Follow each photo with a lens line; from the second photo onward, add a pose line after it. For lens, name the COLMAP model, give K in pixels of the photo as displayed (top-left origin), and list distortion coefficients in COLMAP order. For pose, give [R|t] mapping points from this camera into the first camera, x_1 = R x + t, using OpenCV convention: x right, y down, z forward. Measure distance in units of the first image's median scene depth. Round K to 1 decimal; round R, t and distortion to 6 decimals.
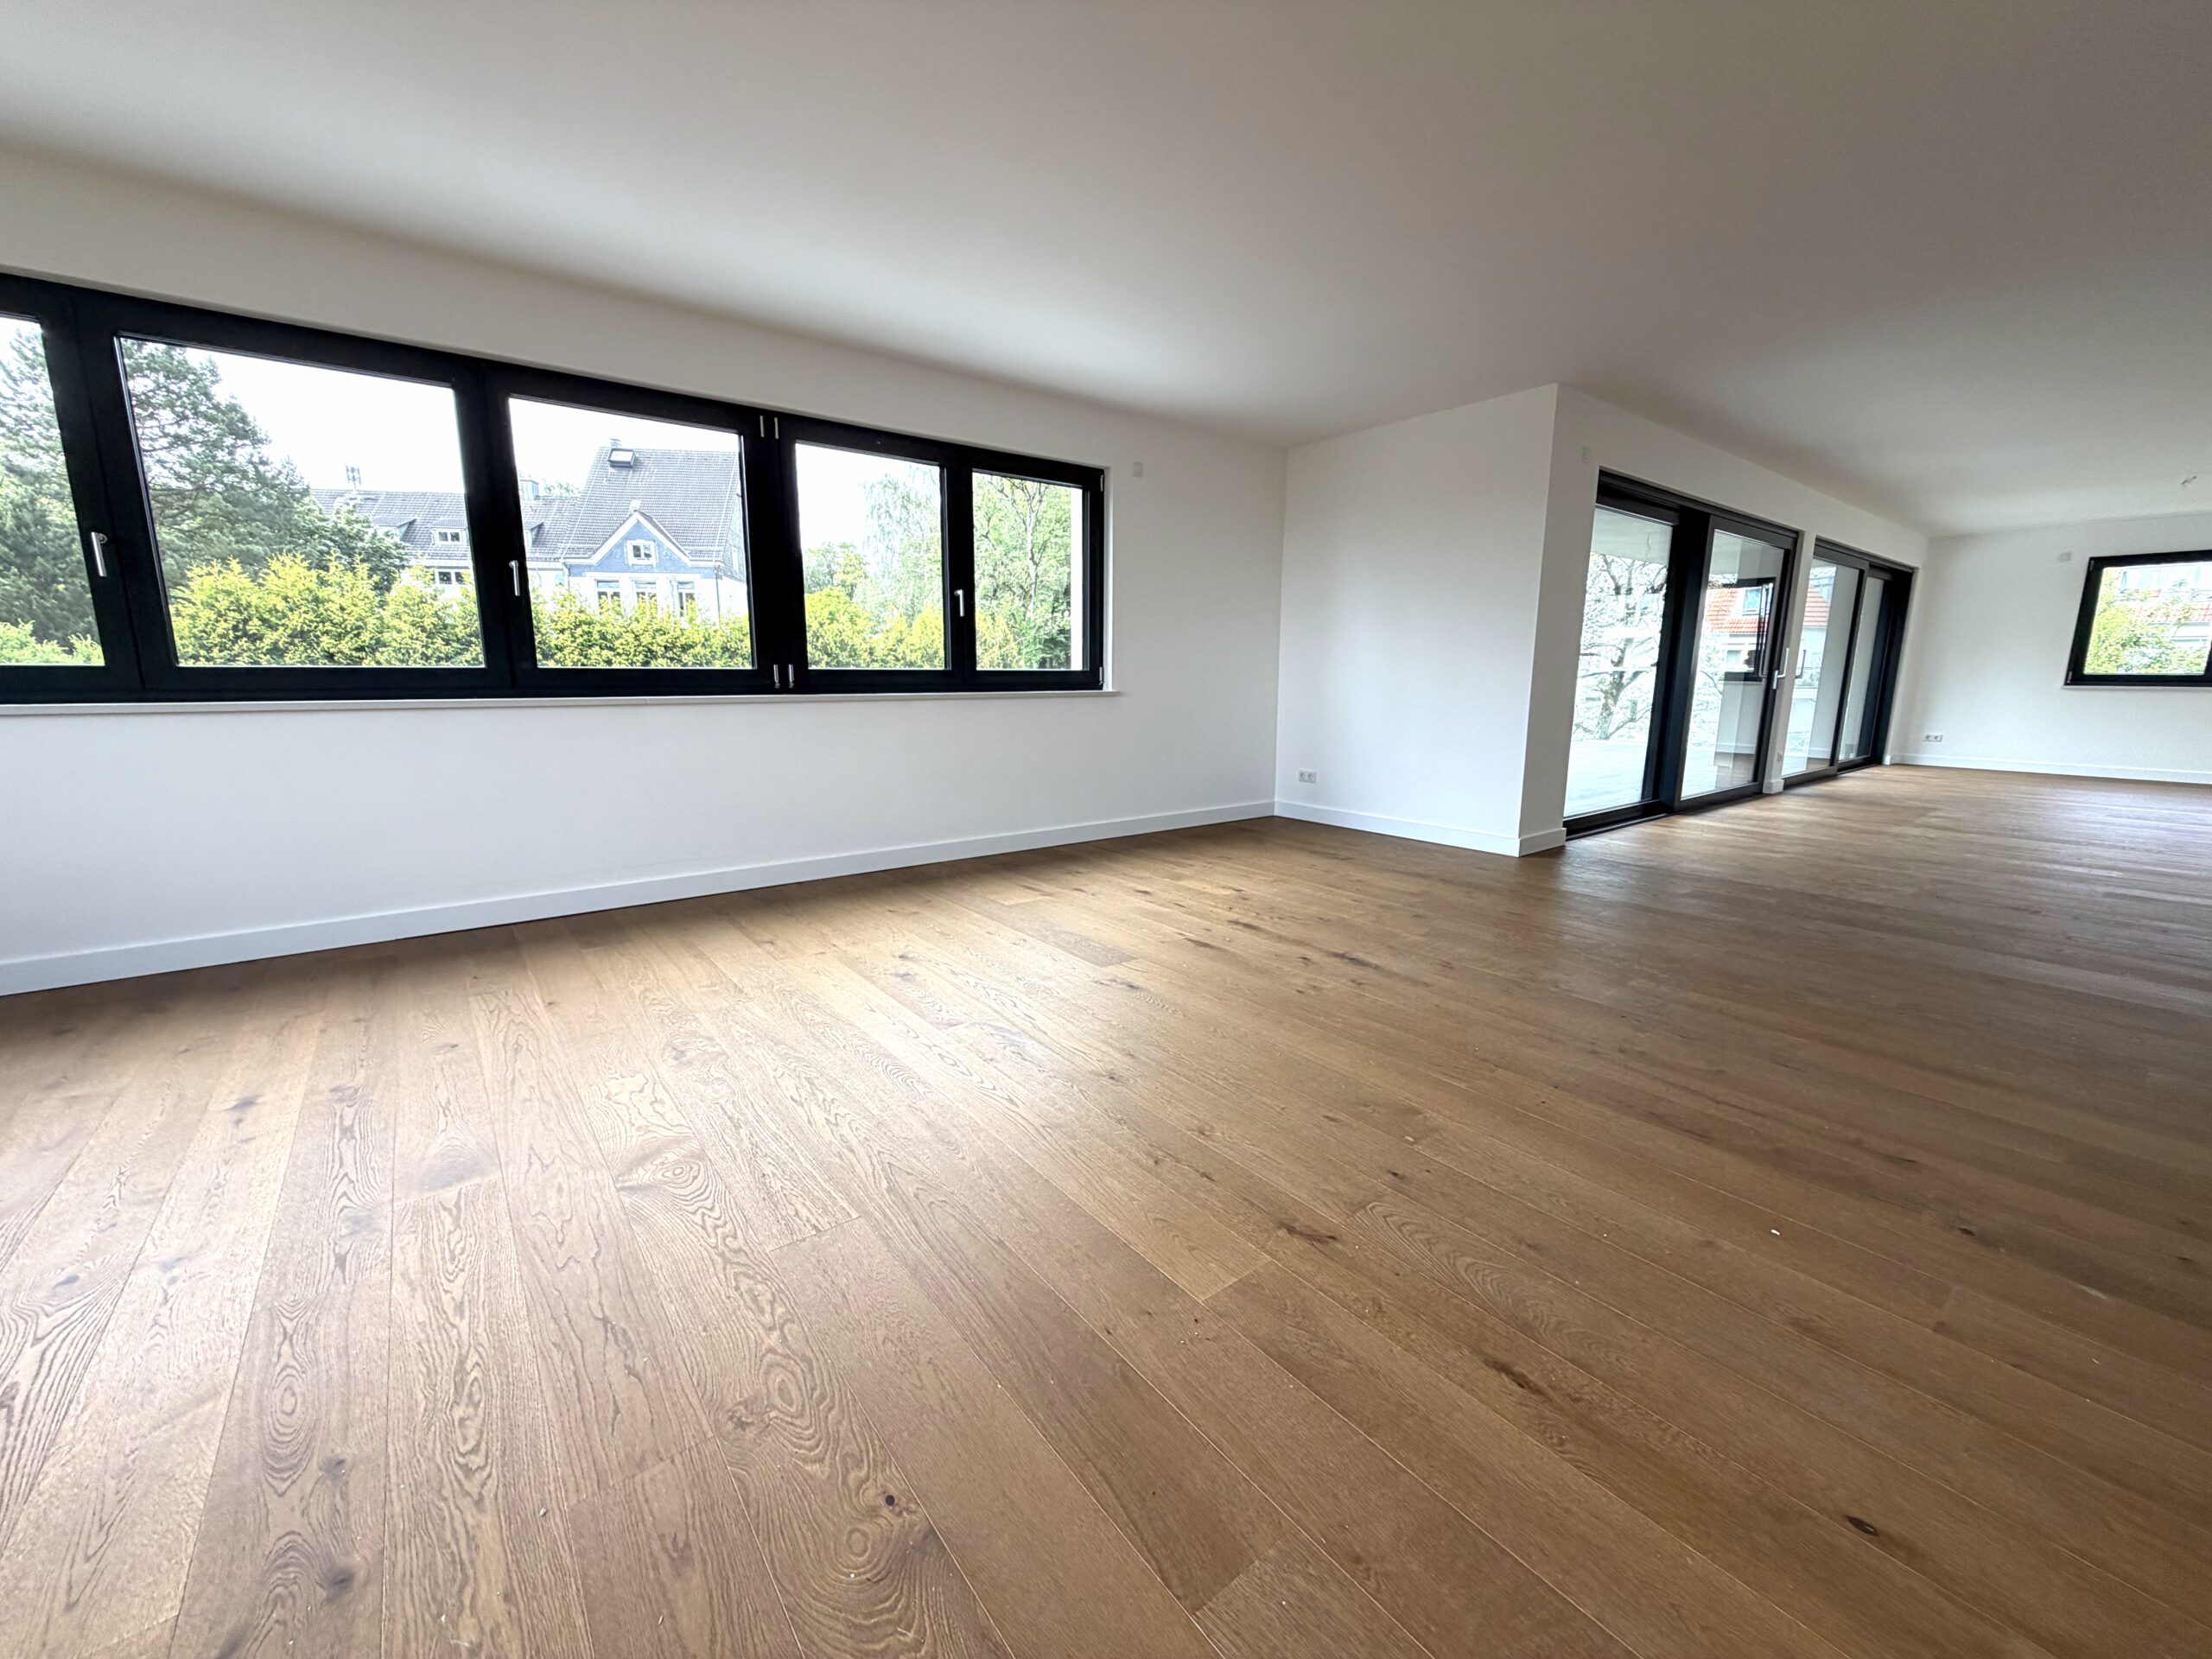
lens RADIAL K [[880.6, 0, 1099.7], [0, 880.6, 826.9], [0, 0, 1]] dist [0.000185, 0.000200]
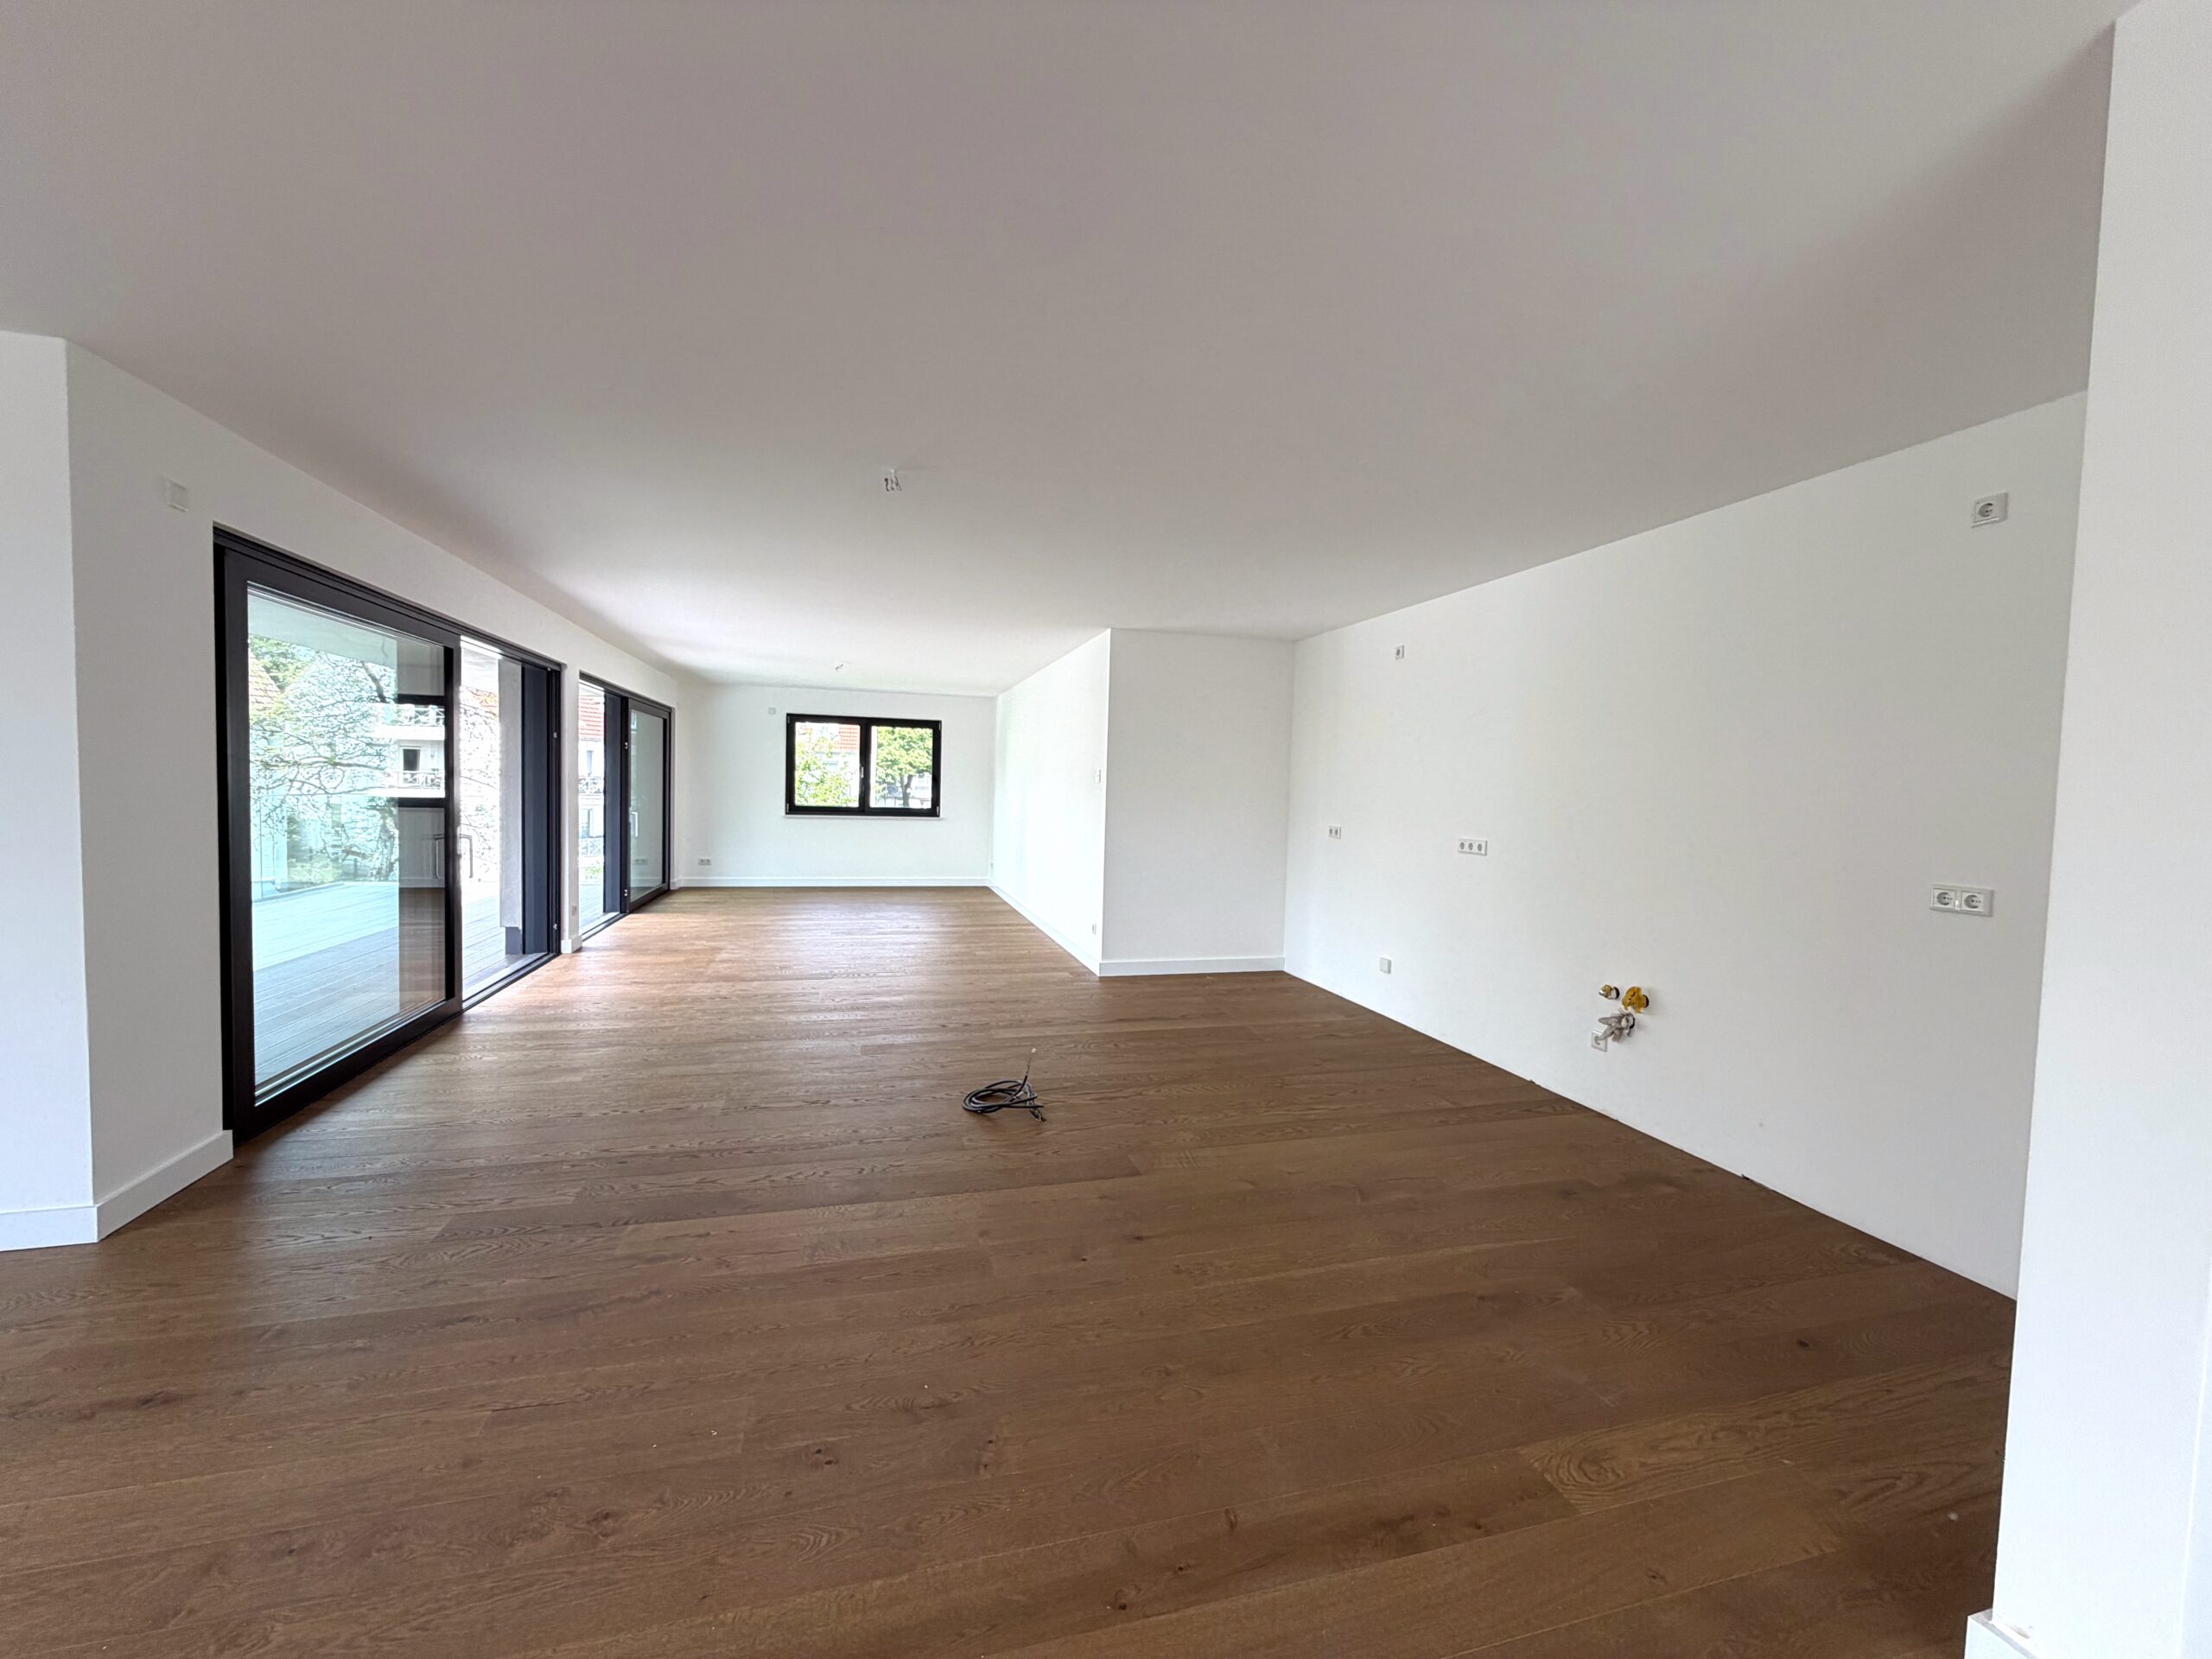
lens RADIAL K [[882.1, 0, 1100.5], [0, 882.1, 827.0], [0, 0, 1]] dist [-0.000094, 0.000440]
pose [[0.378242, -0.036420, 0.924990, 0.273415], [0.138777, 0.990164, -0.017761, -0.130440], [-0.915245, 0.135085, 0.379576, 0.295194]]
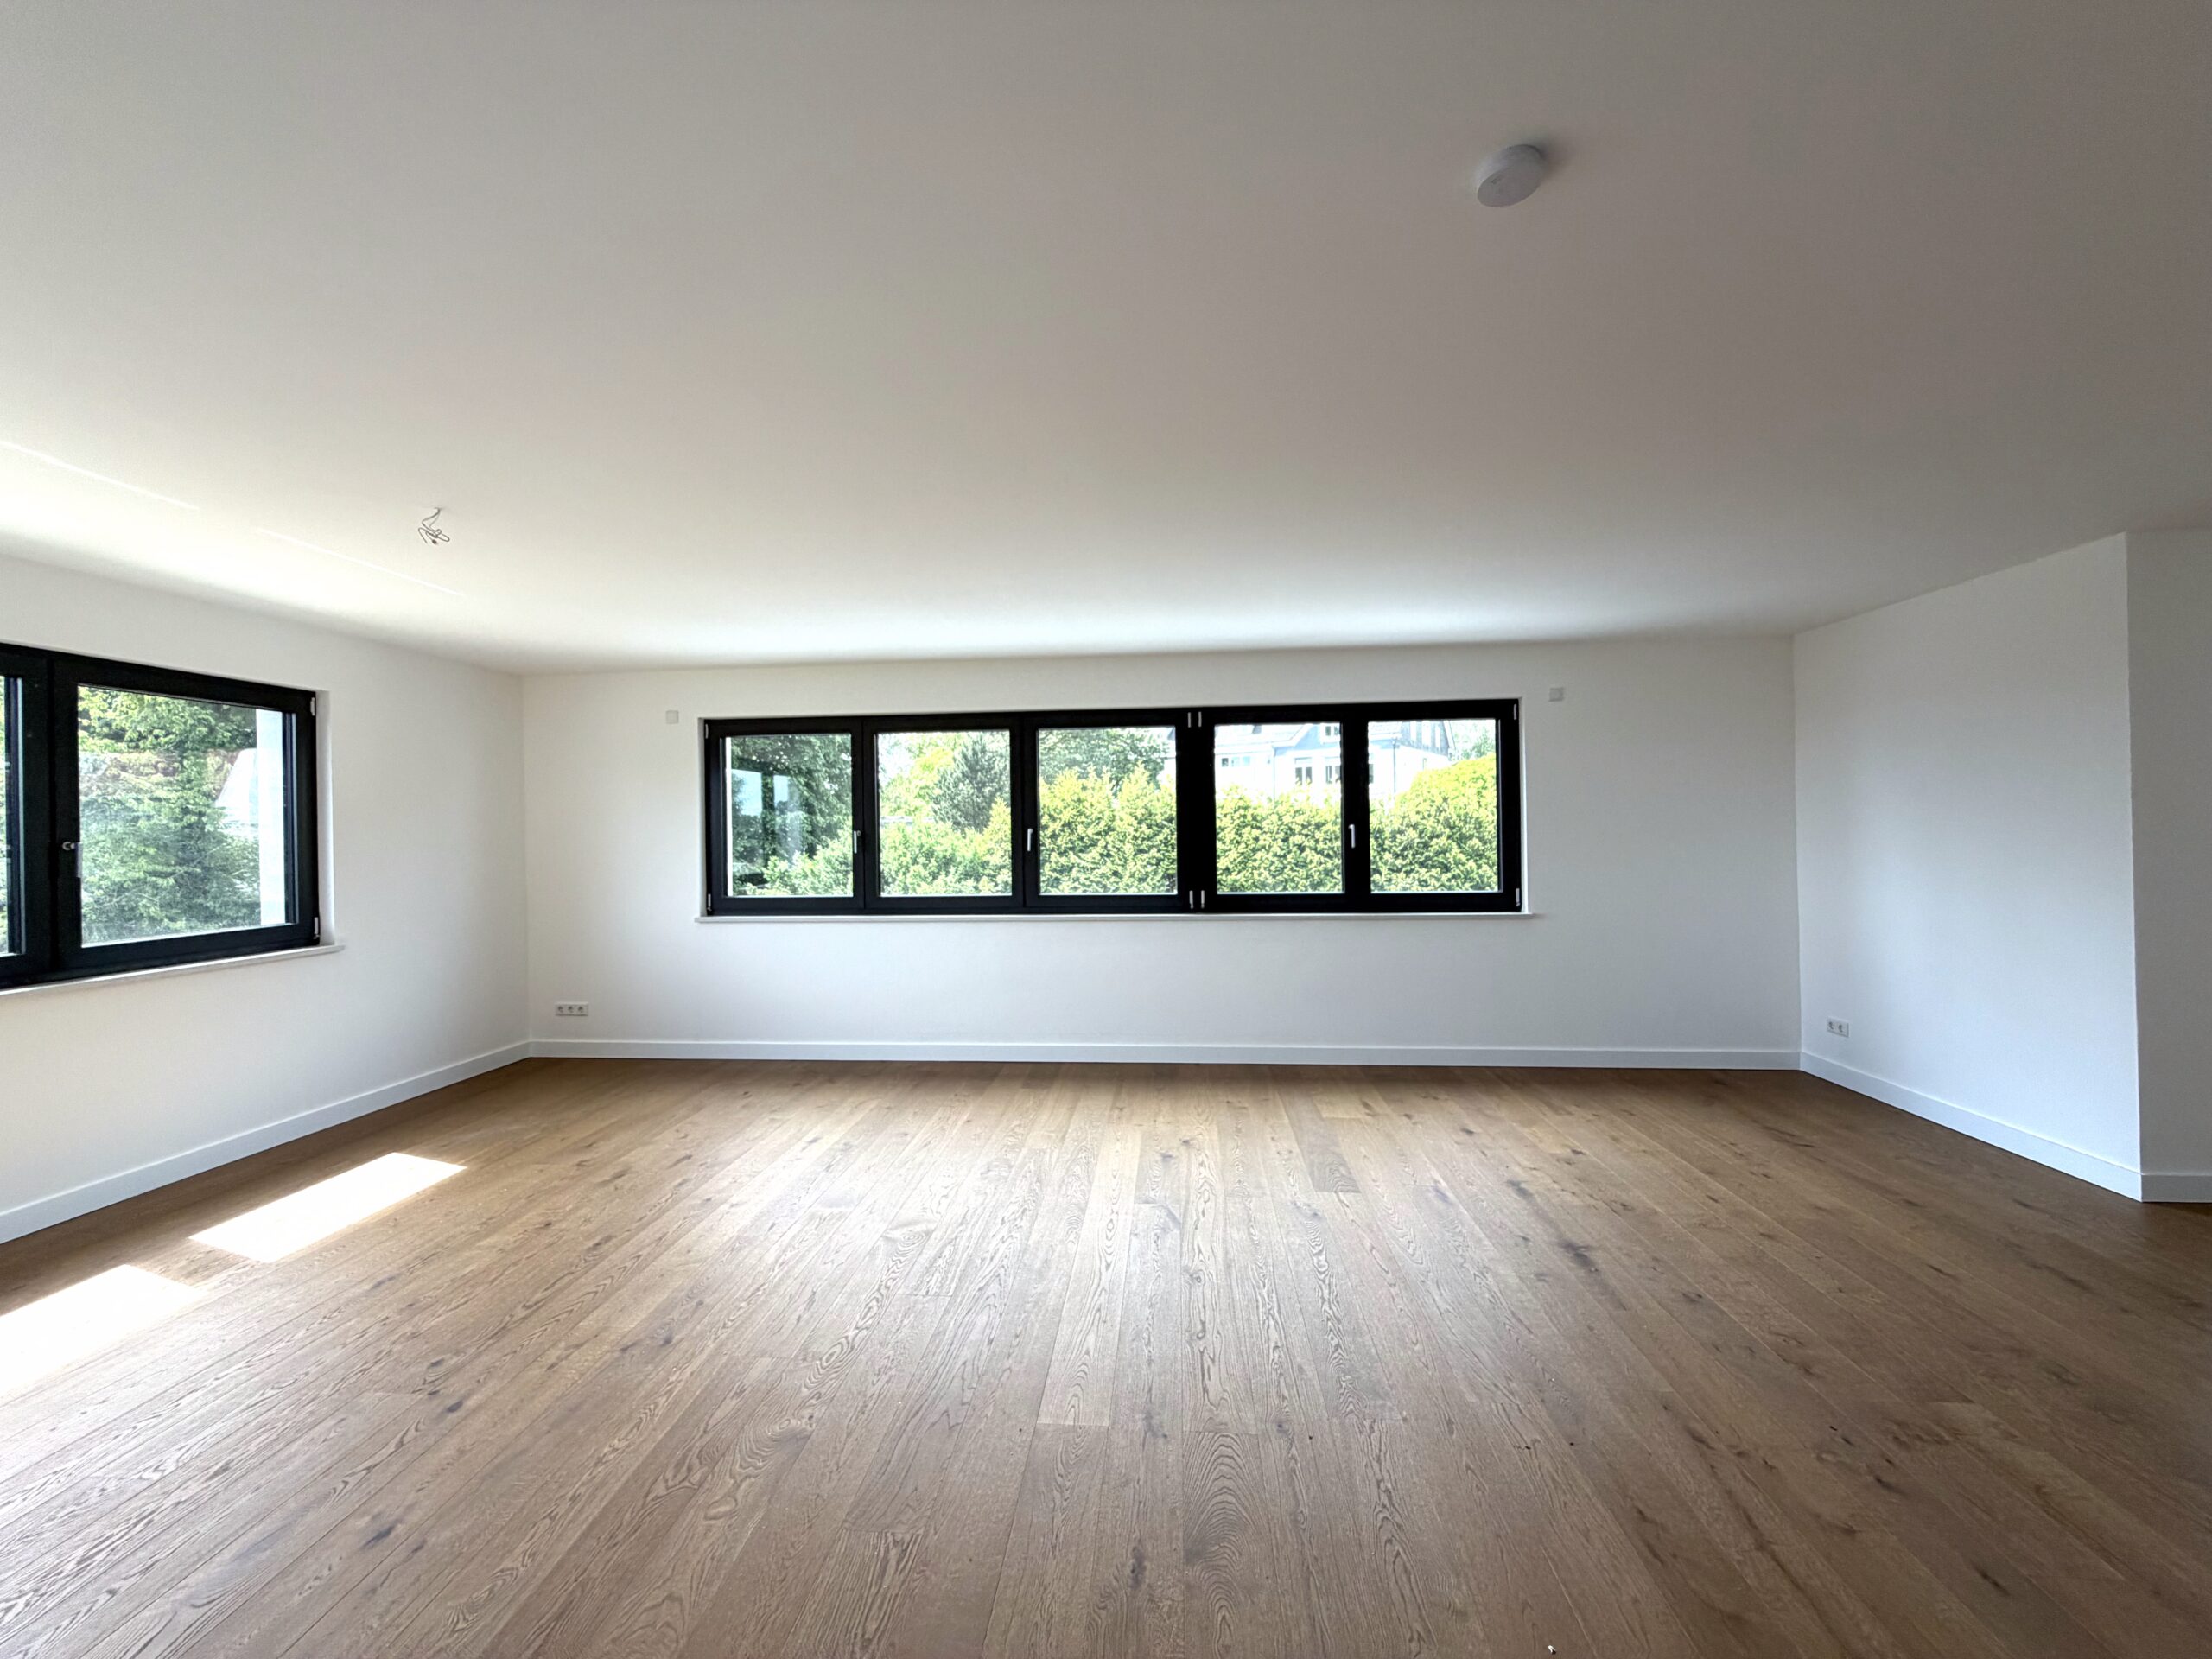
lens RADIAL K [[882.1, 0, 1100.5], [0, 882.1, 827.0], [0, 0, 1]] dist [-0.000094, 0.000440]
pose [[0.735769, -0.015906, -0.677046, 0.412693], [-0.102447, 0.985605, -0.134487, -0.085828], [0.669440, 0.168312, 0.723548, -0.053408]]
